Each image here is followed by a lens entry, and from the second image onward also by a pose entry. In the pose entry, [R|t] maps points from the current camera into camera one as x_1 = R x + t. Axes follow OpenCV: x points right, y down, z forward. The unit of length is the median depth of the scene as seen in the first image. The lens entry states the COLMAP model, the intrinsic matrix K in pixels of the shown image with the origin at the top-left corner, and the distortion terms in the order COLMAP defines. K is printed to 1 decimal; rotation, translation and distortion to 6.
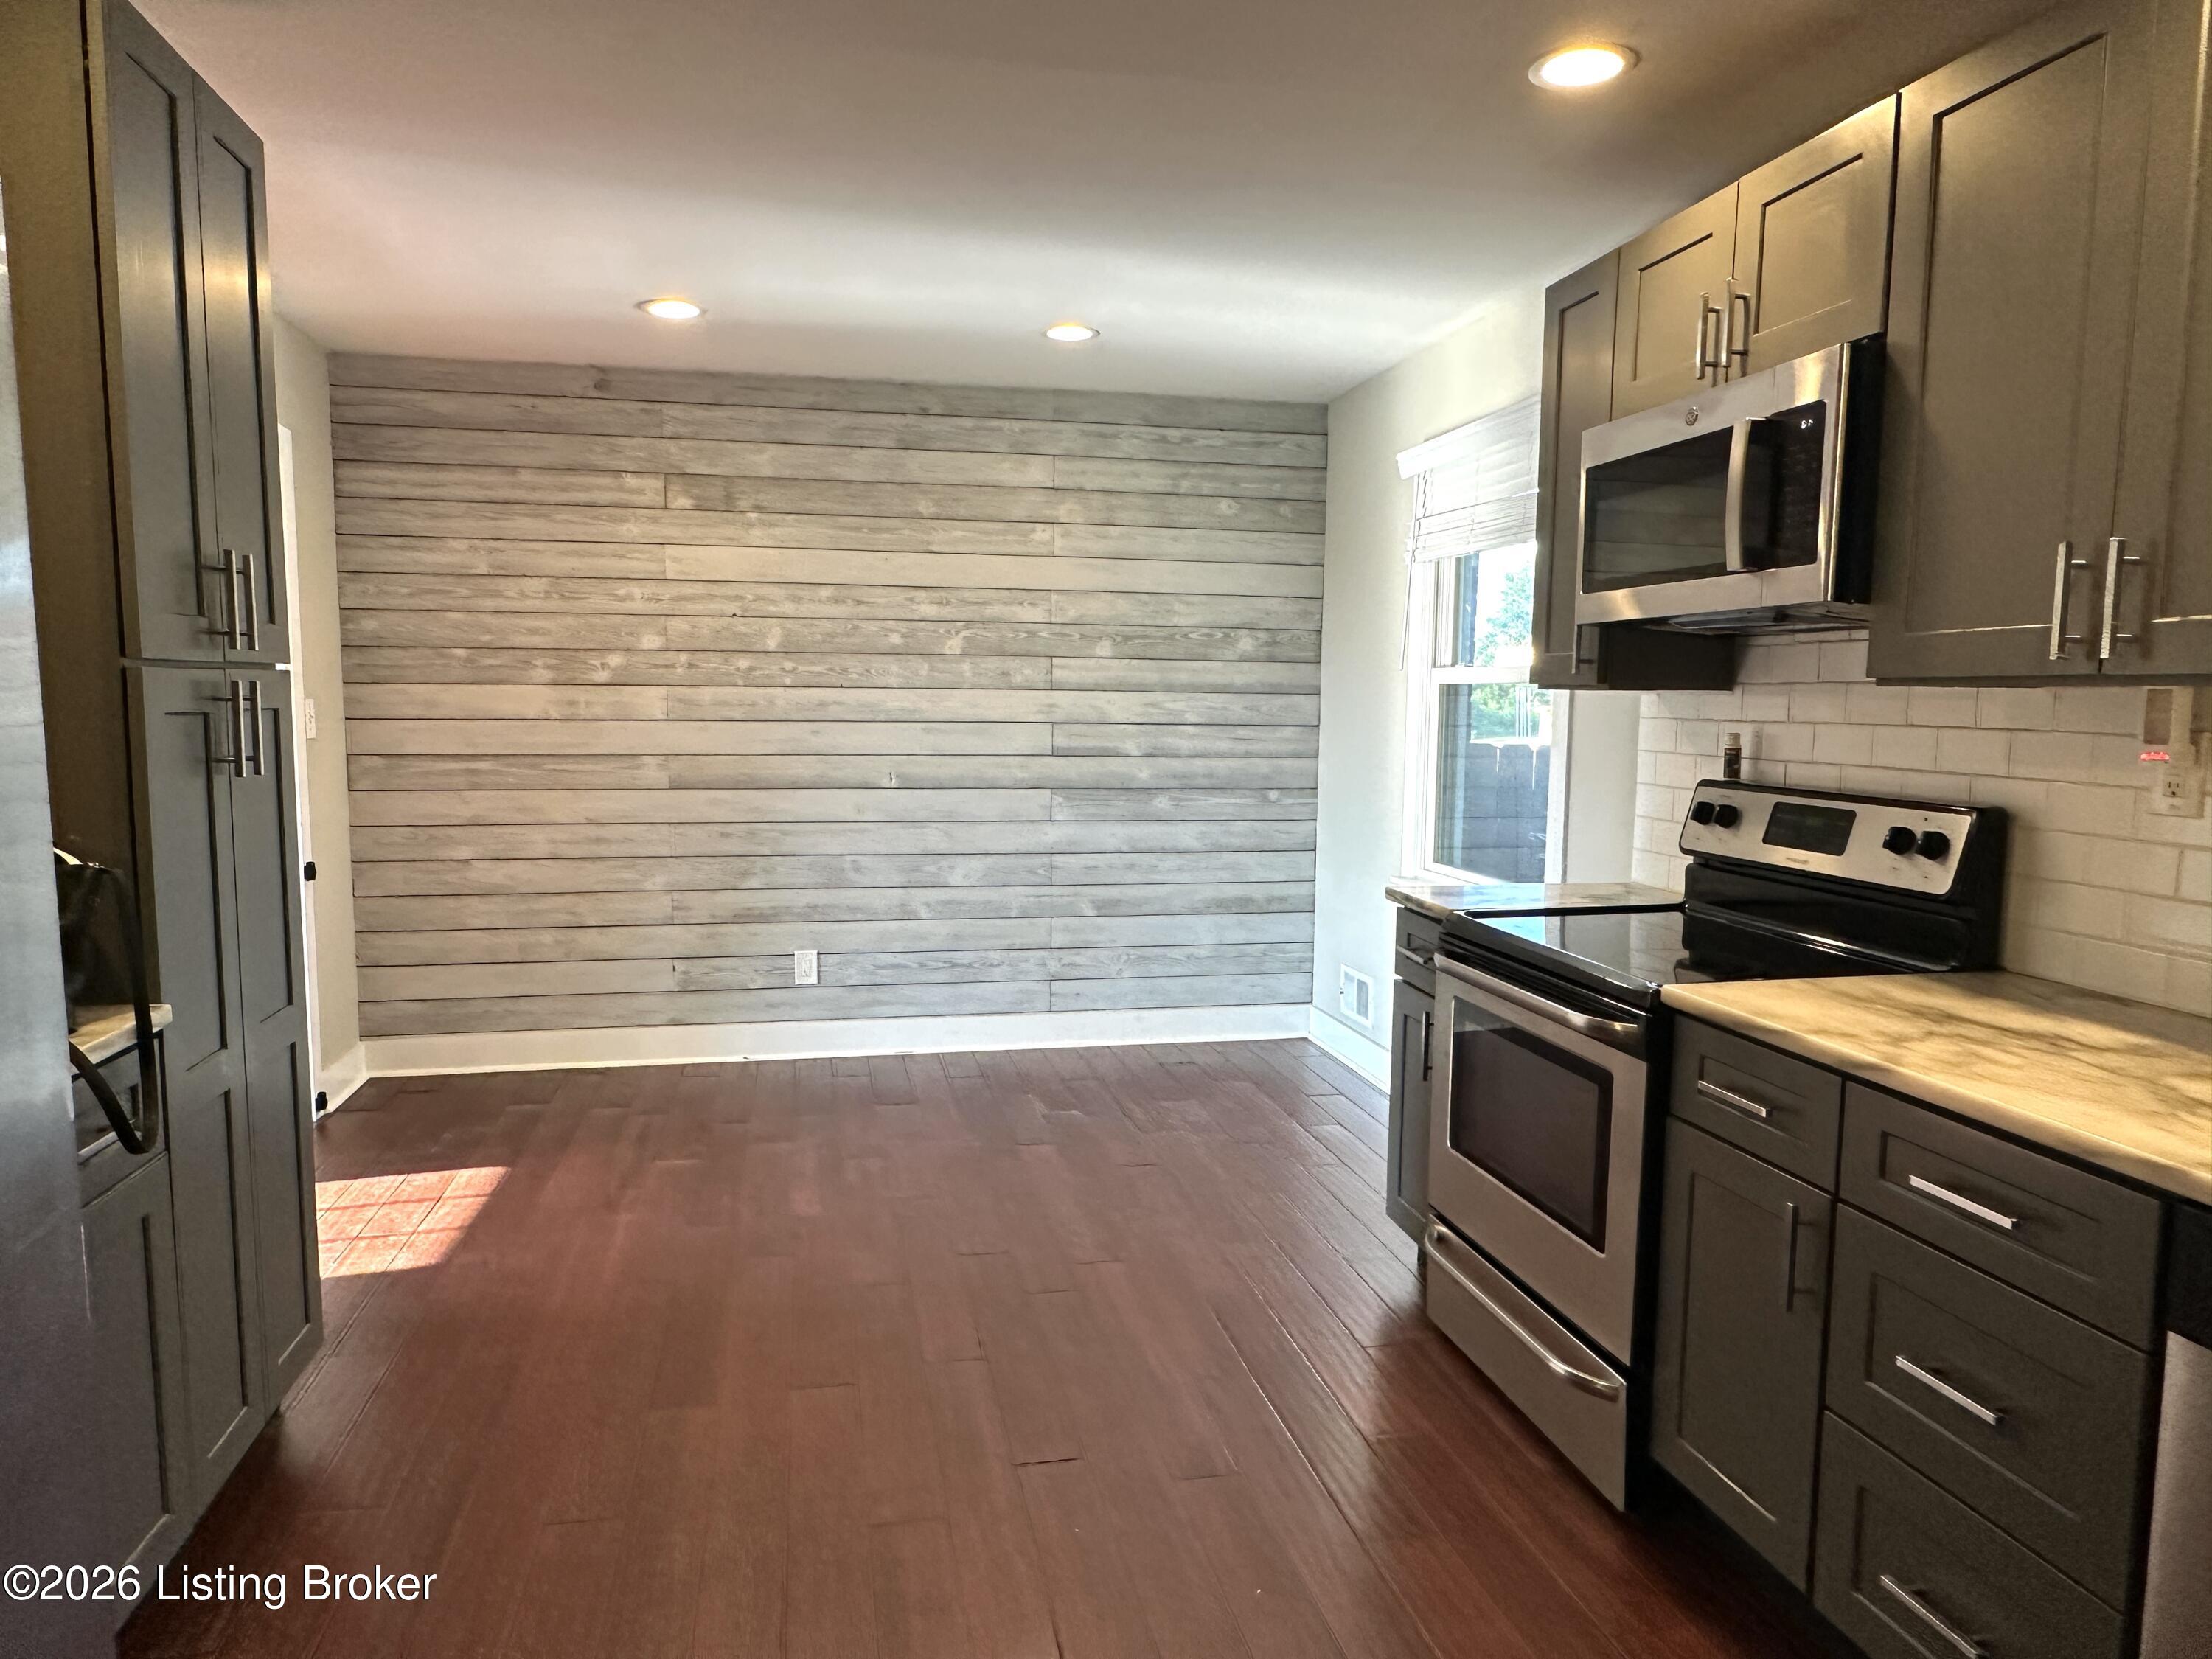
lens RADIAL K [[1414.6, 0, 1106.0], [0, 1414.6, 829.5], [0, 0, 1]] dist [0.000707, 0.000493]
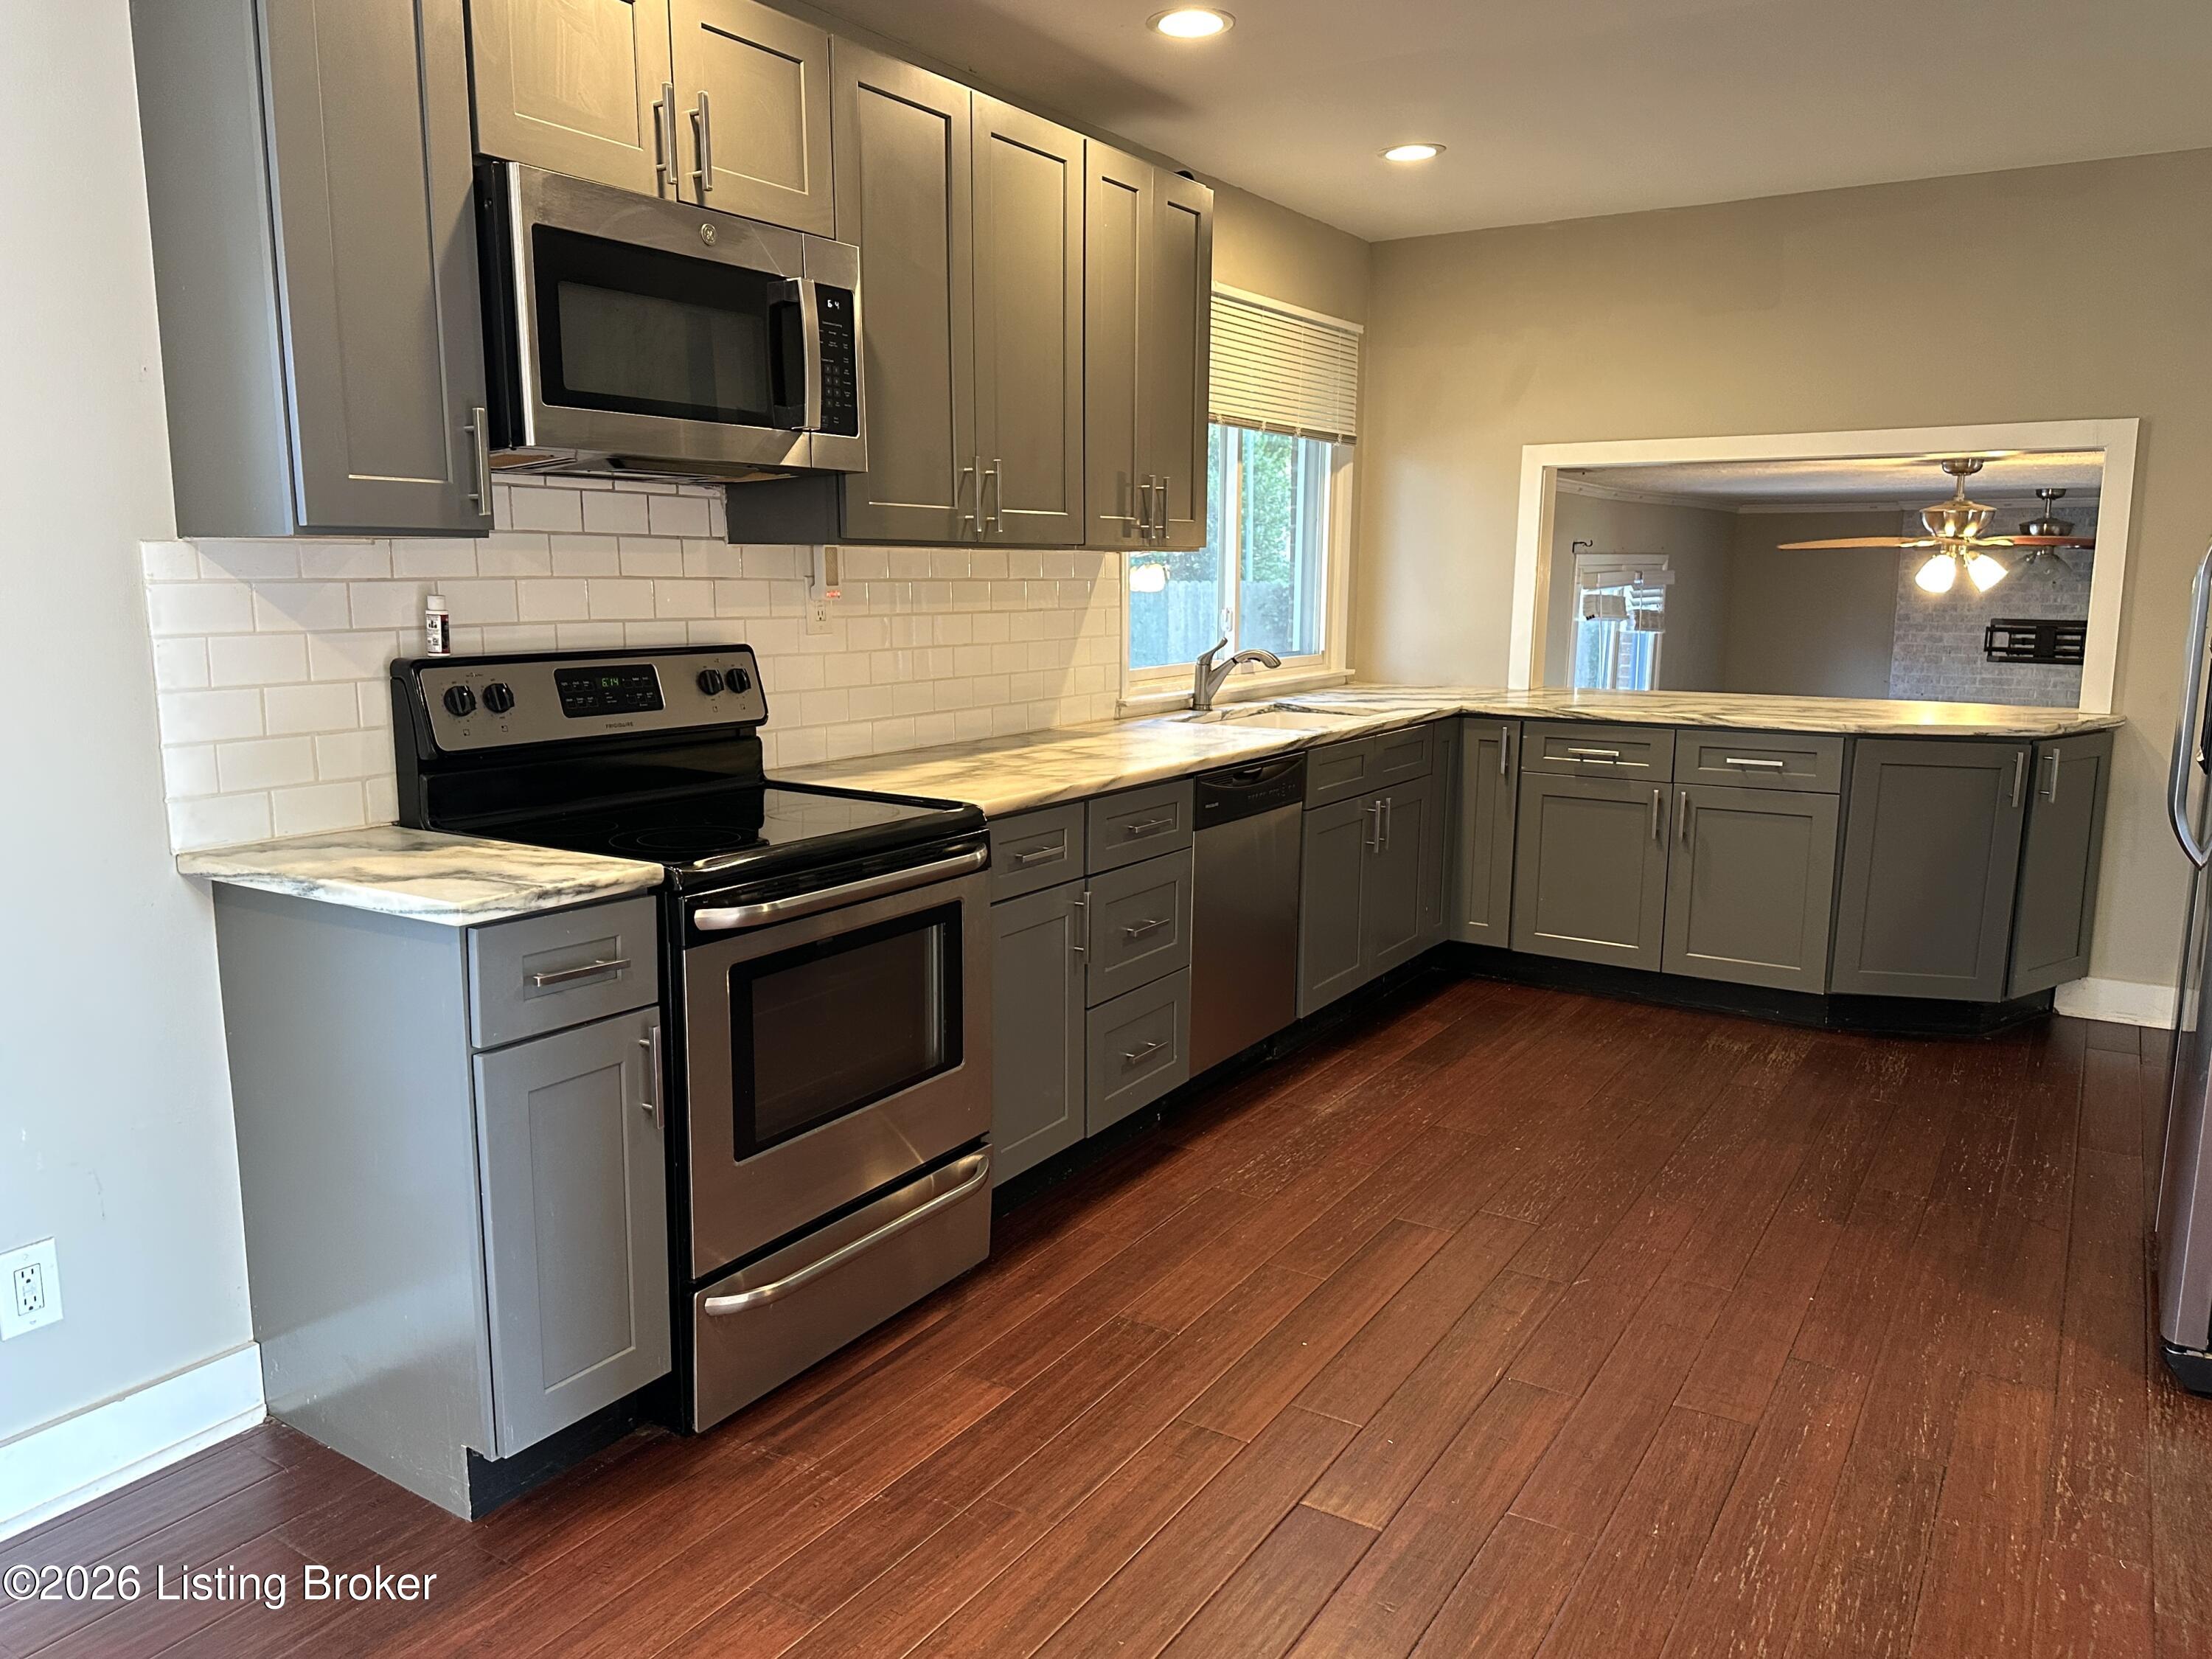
lens RADIAL K [[1589.0, 0, 1106.0], [0, 1589.0, 829.5], [0, 0, 1]] dist [0.031269, -0.004349]
pose [[-0.728151, -0.124497, 0.674015, -0.540159], [0.053667, 0.969991, 0.237144, -0.165190], [-0.683312, 0.208849, -0.699619, 1.743120]]
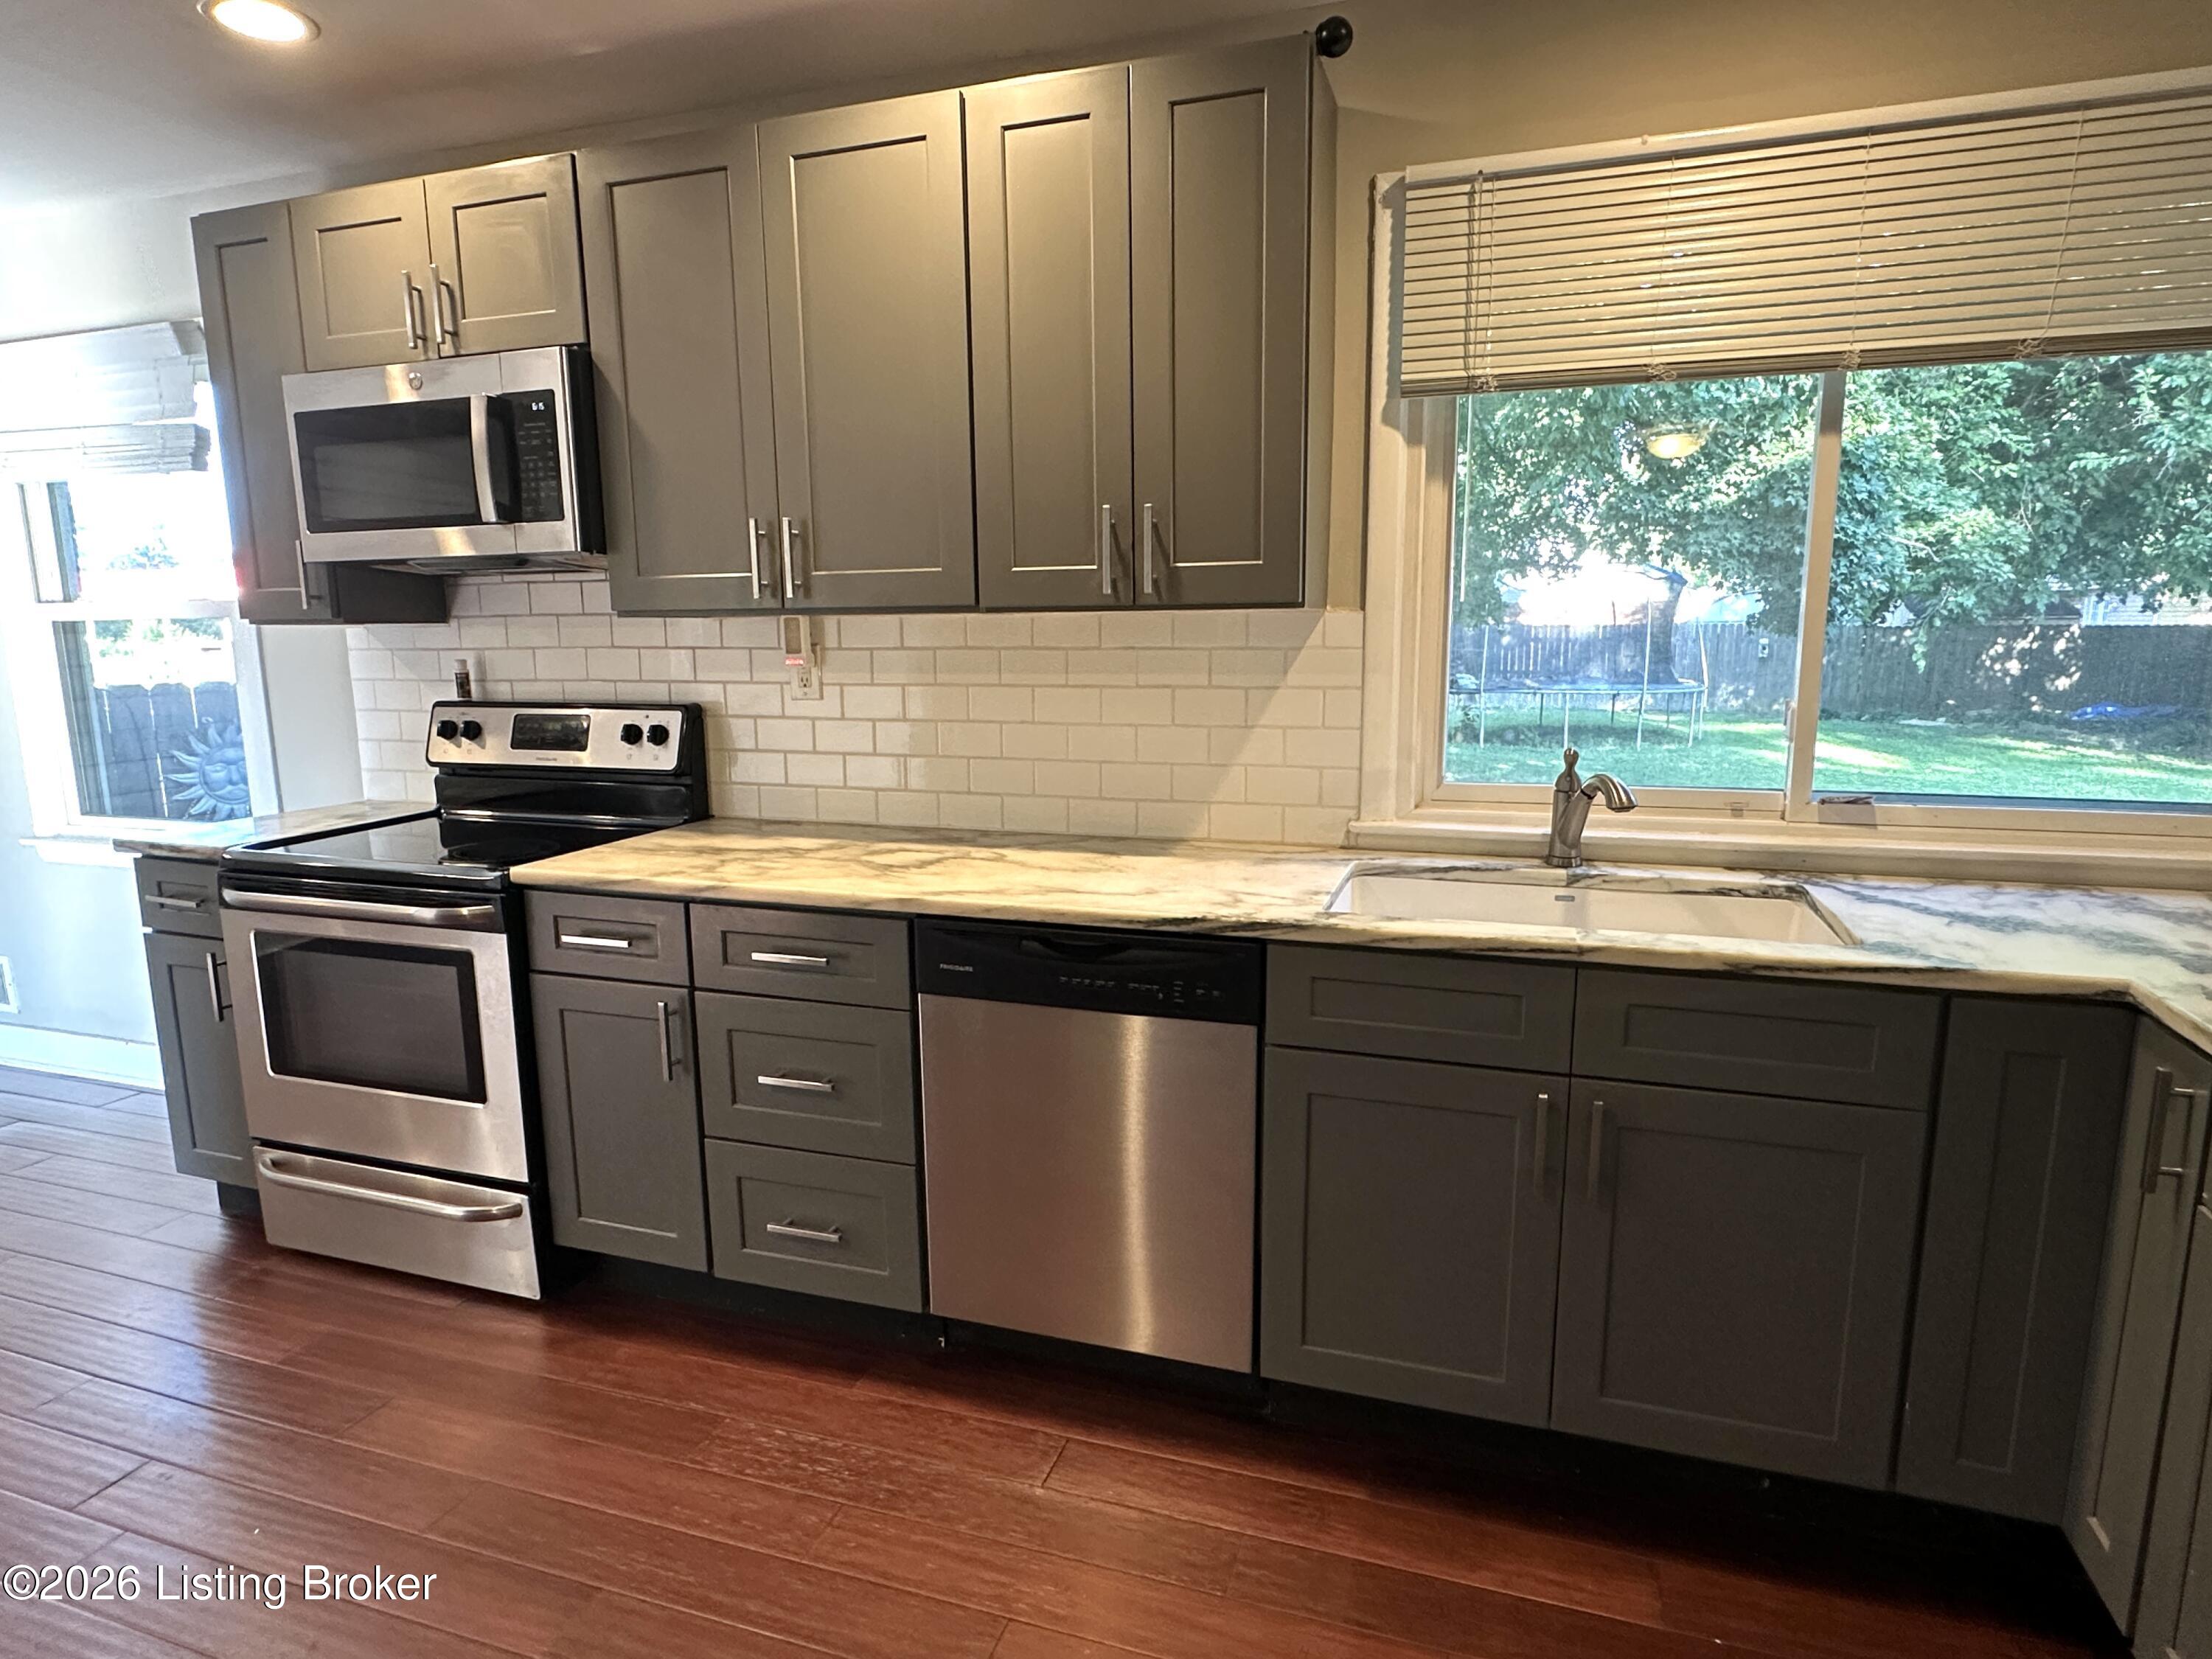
lens RADIAL K [[1237.3, 0, 1106.0], [0, 1237.3, 829.5], [0, 0, 1]] dist [-0.009762, 0.001268]
pose [[0.499723, -0.155413, 0.852129, -0.231699], [0.097018, 0.987624, 0.123230, -0.003575], [-0.860735, 0.021091, 0.508616, 0.022916]]
